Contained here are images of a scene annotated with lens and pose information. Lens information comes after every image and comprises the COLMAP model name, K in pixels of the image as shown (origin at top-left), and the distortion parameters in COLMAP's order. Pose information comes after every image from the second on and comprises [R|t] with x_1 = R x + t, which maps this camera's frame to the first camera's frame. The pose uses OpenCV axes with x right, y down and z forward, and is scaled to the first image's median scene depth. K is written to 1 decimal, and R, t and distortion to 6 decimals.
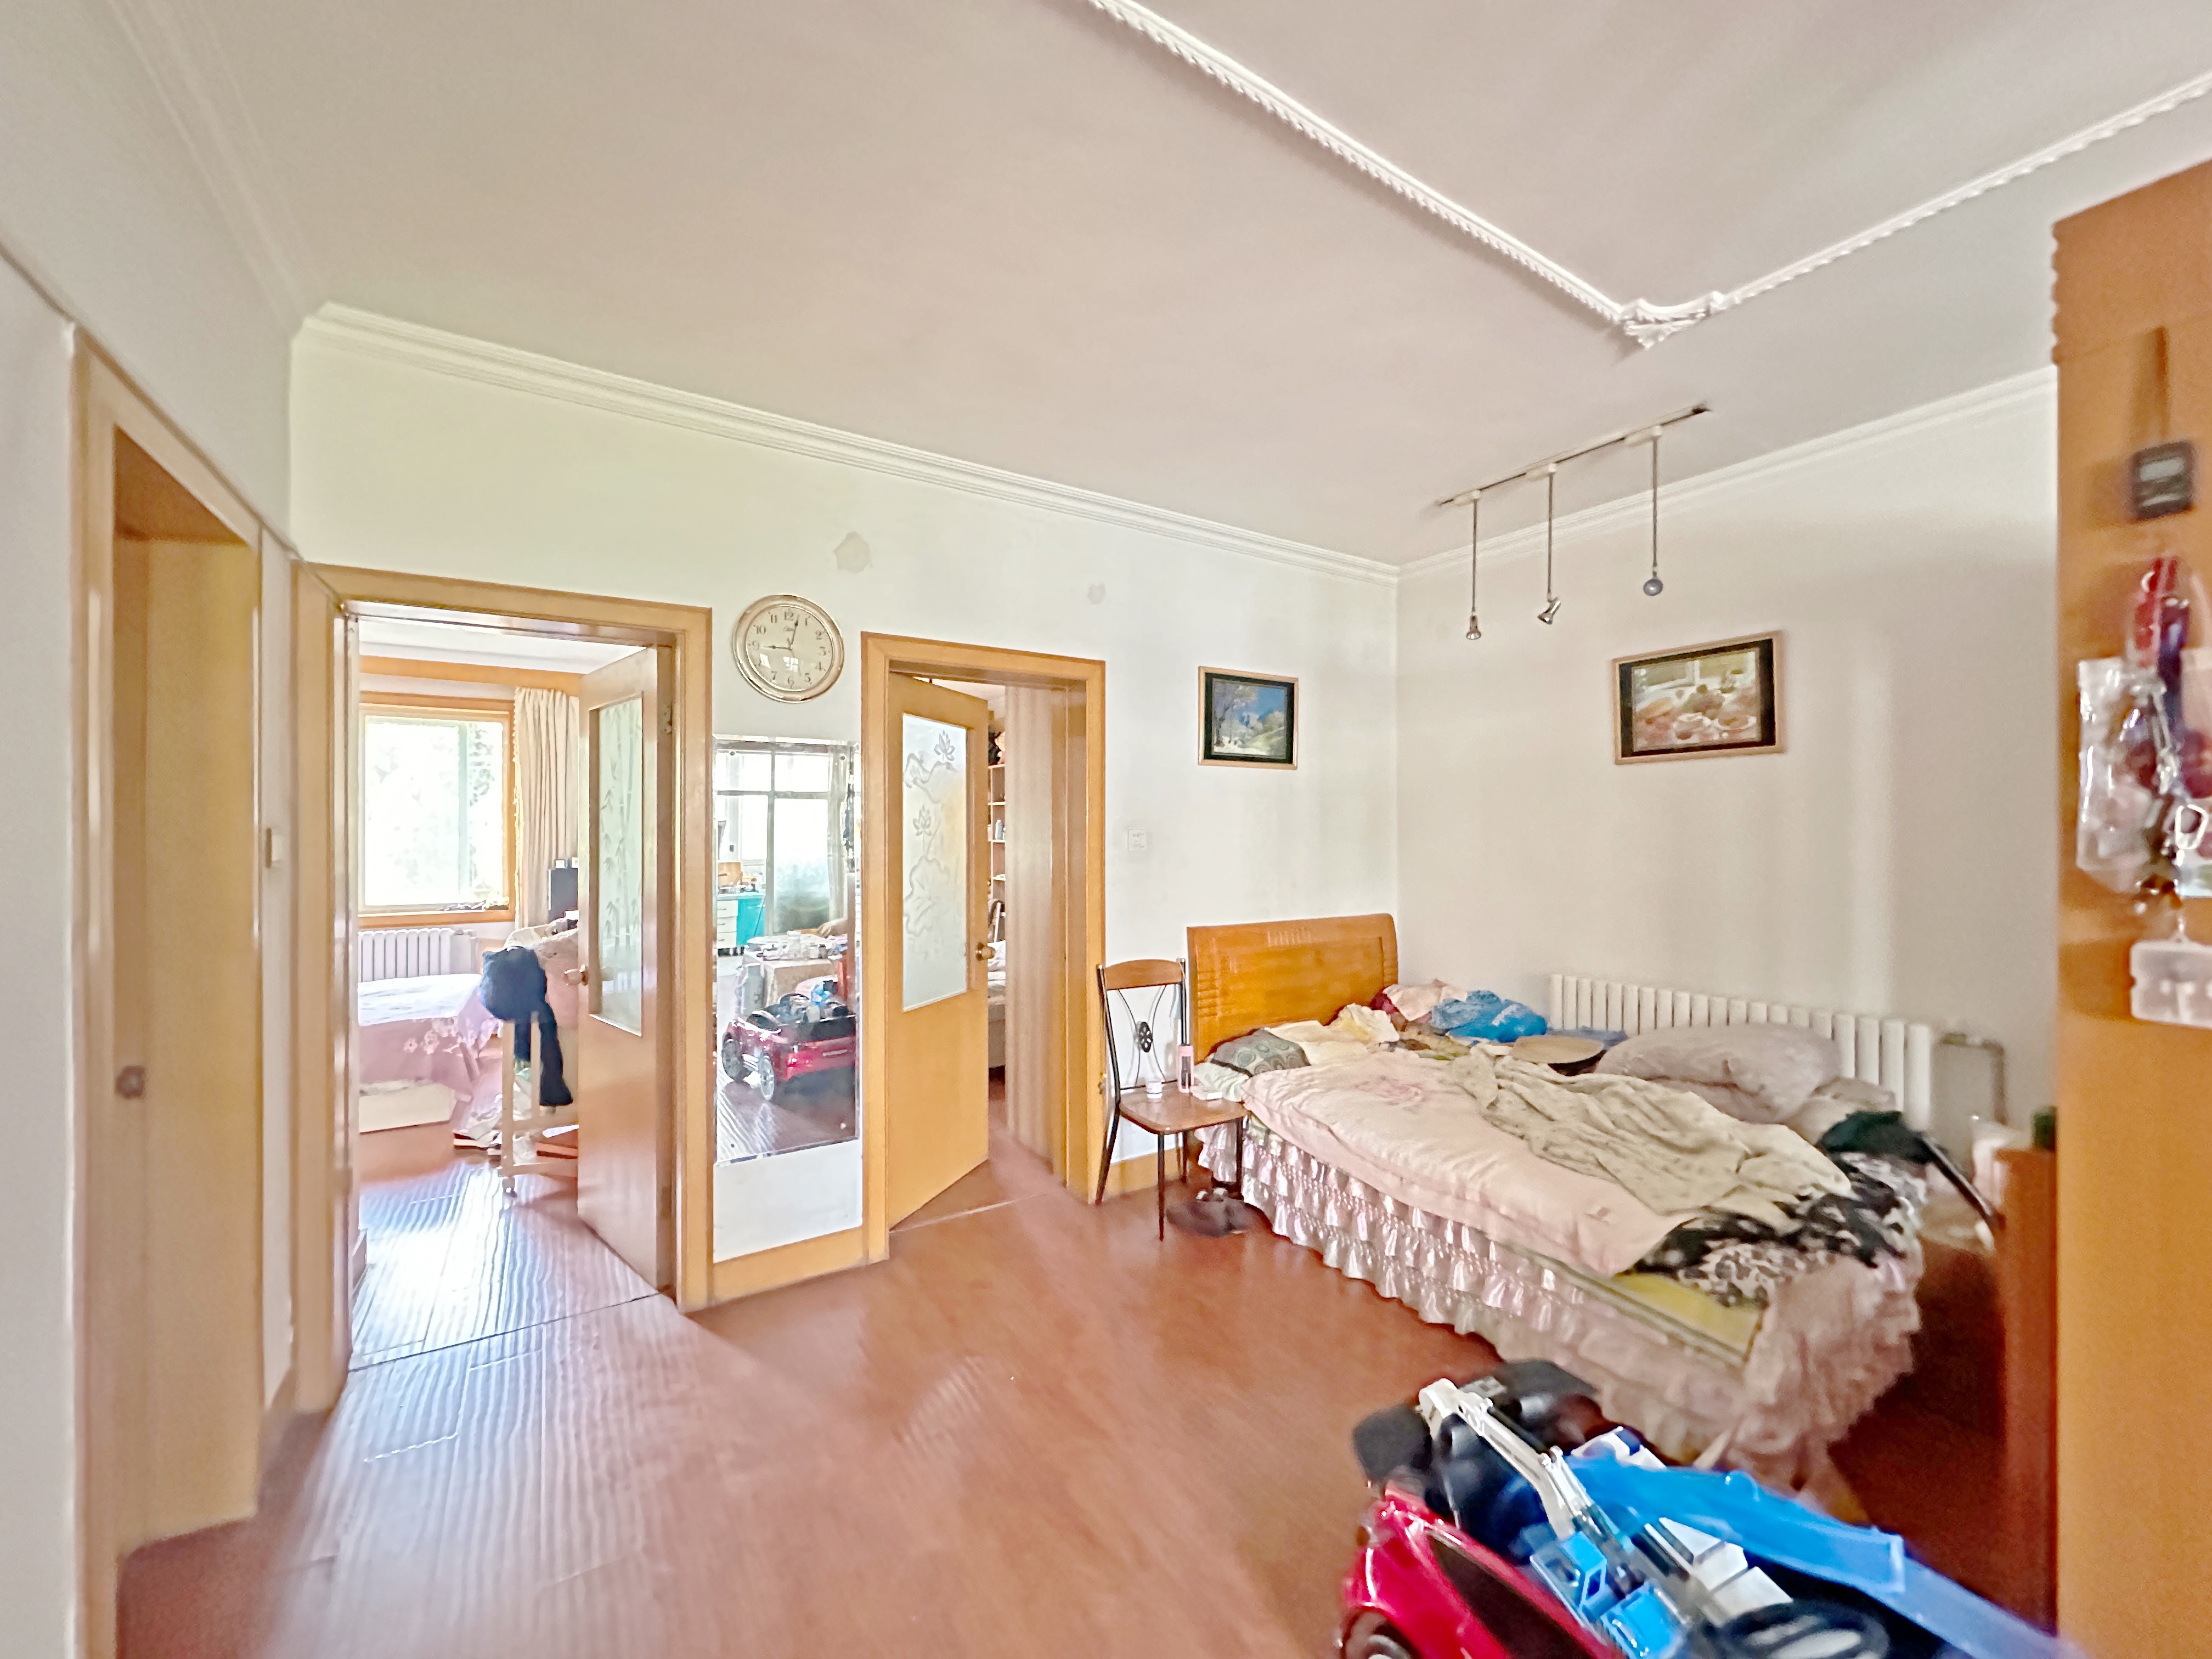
lens RADIAL K [[884.9, 0, 1108.3], [0, 884.9, 832.3], [0, 0, 1]] dist [-0.000257, 0.000027]
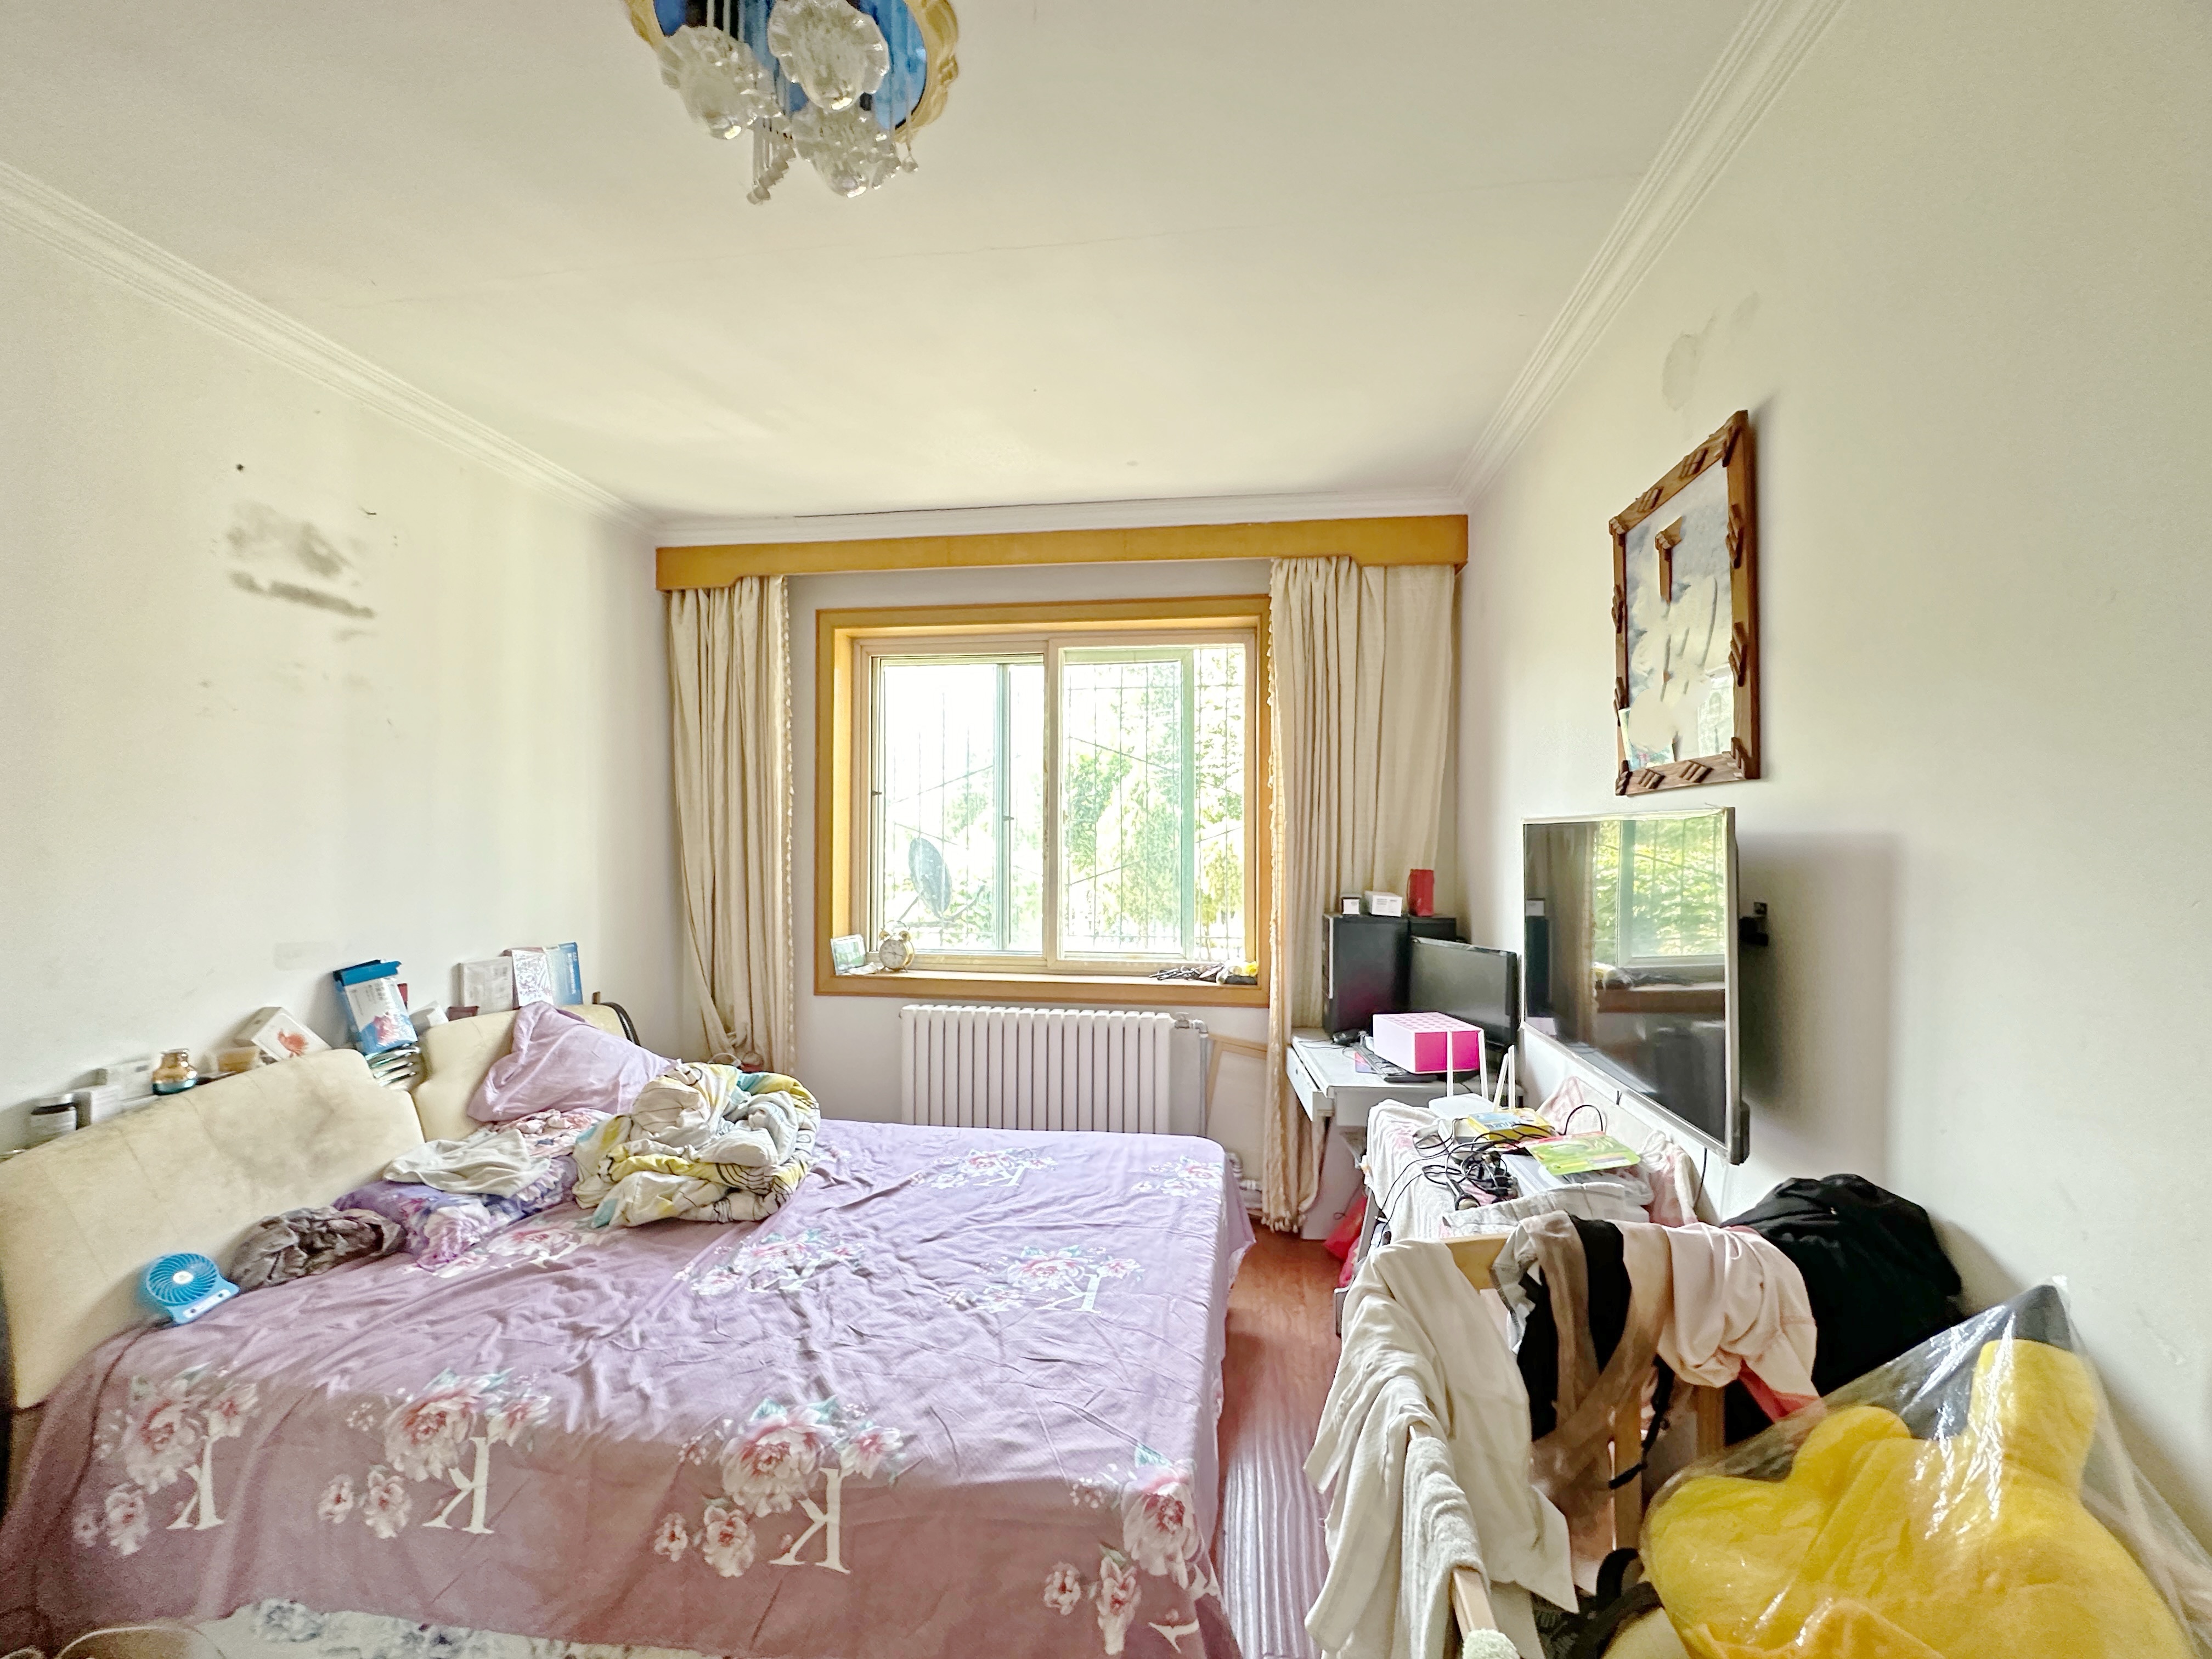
lens RADIAL K [[884.9, 0, 1107.9], [0, 884.9, 837.1], [0, 0, 1]] dist [-0.000257, 0.000027]
pose [[0.761105, 0.003783, -0.648618, -0.402858], [-0.006280, 0.999979, -0.001536, -0.000904], [0.648598, 0.005242, 0.761113, 0.537718]]
